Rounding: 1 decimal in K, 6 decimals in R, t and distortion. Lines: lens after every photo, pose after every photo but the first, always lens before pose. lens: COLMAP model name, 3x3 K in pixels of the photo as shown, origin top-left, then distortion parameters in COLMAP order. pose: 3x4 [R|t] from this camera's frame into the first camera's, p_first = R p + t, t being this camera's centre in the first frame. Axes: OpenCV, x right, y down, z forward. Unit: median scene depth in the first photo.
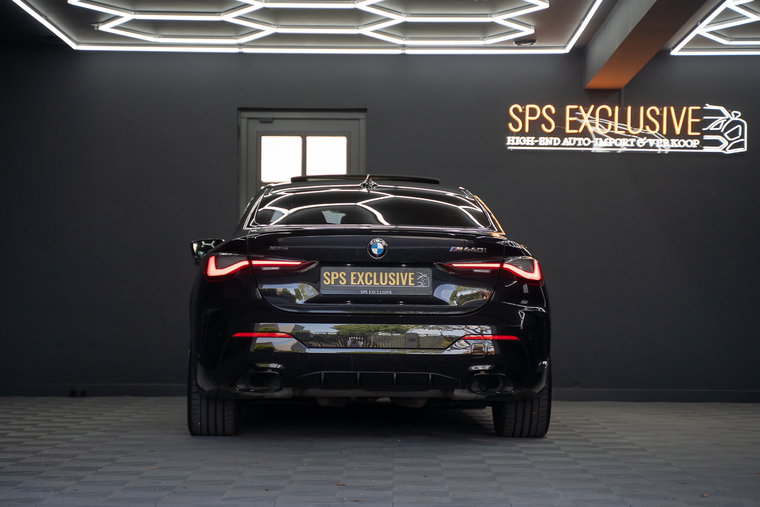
lens RADIAL K [[1809.0, 0, 382.9], [0, 1809.0, 255.8], [0, 0, 1]] dist [0.281554, 0.000000]
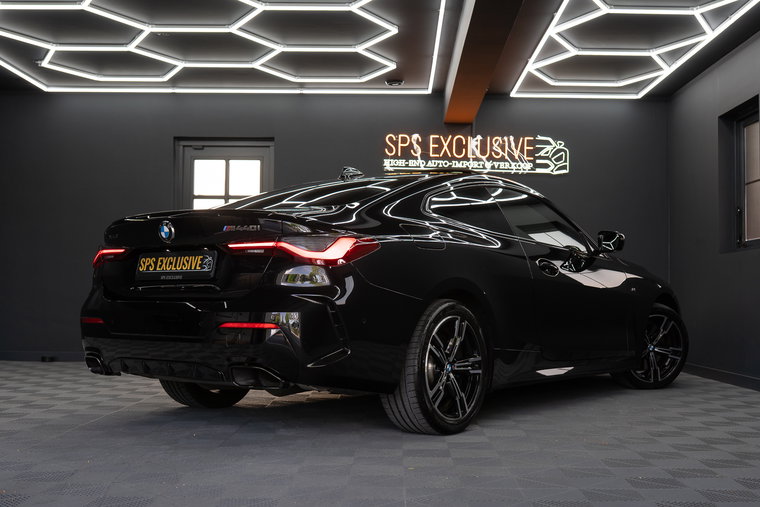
lens RADIAL K [[918.8, 0, 388.5], [0, 918.8, 271.2], [0, 0, 1]] dist [-0.064248, 0.000000]
pose [[0.999990, 0.002794, 0.003356, 0.070636], [-0.002811, 0.999983, 0.005170, 0.009604], [-0.003341, -0.005180, 0.999981, 0.359332]]
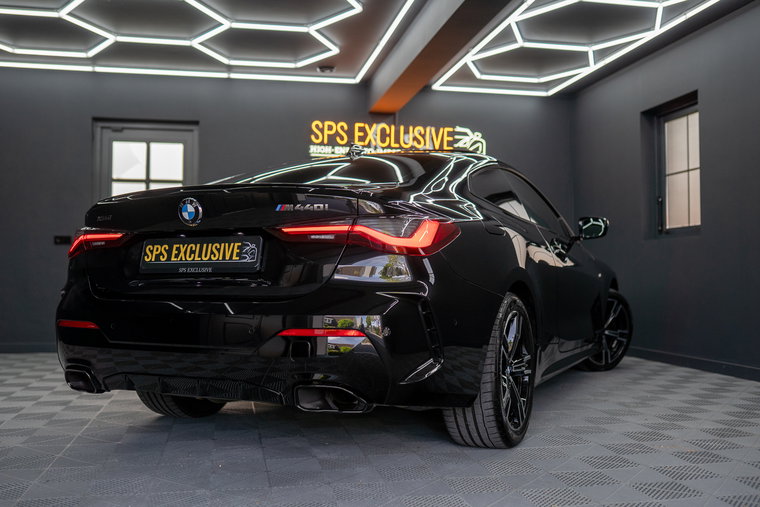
lens RADIAL K [[777.9, 0, 385.6], [0, 777.9, 248.8], [0, 0, 1]] dist [-0.053762, 0.000000]
pose [[0.978305, 0.002258, 0.207157, 0.006652], [-0.002002, 0.999997, -0.001444, 0.008144], [-0.207159, 0.000998, 0.978307, 0.454582]]
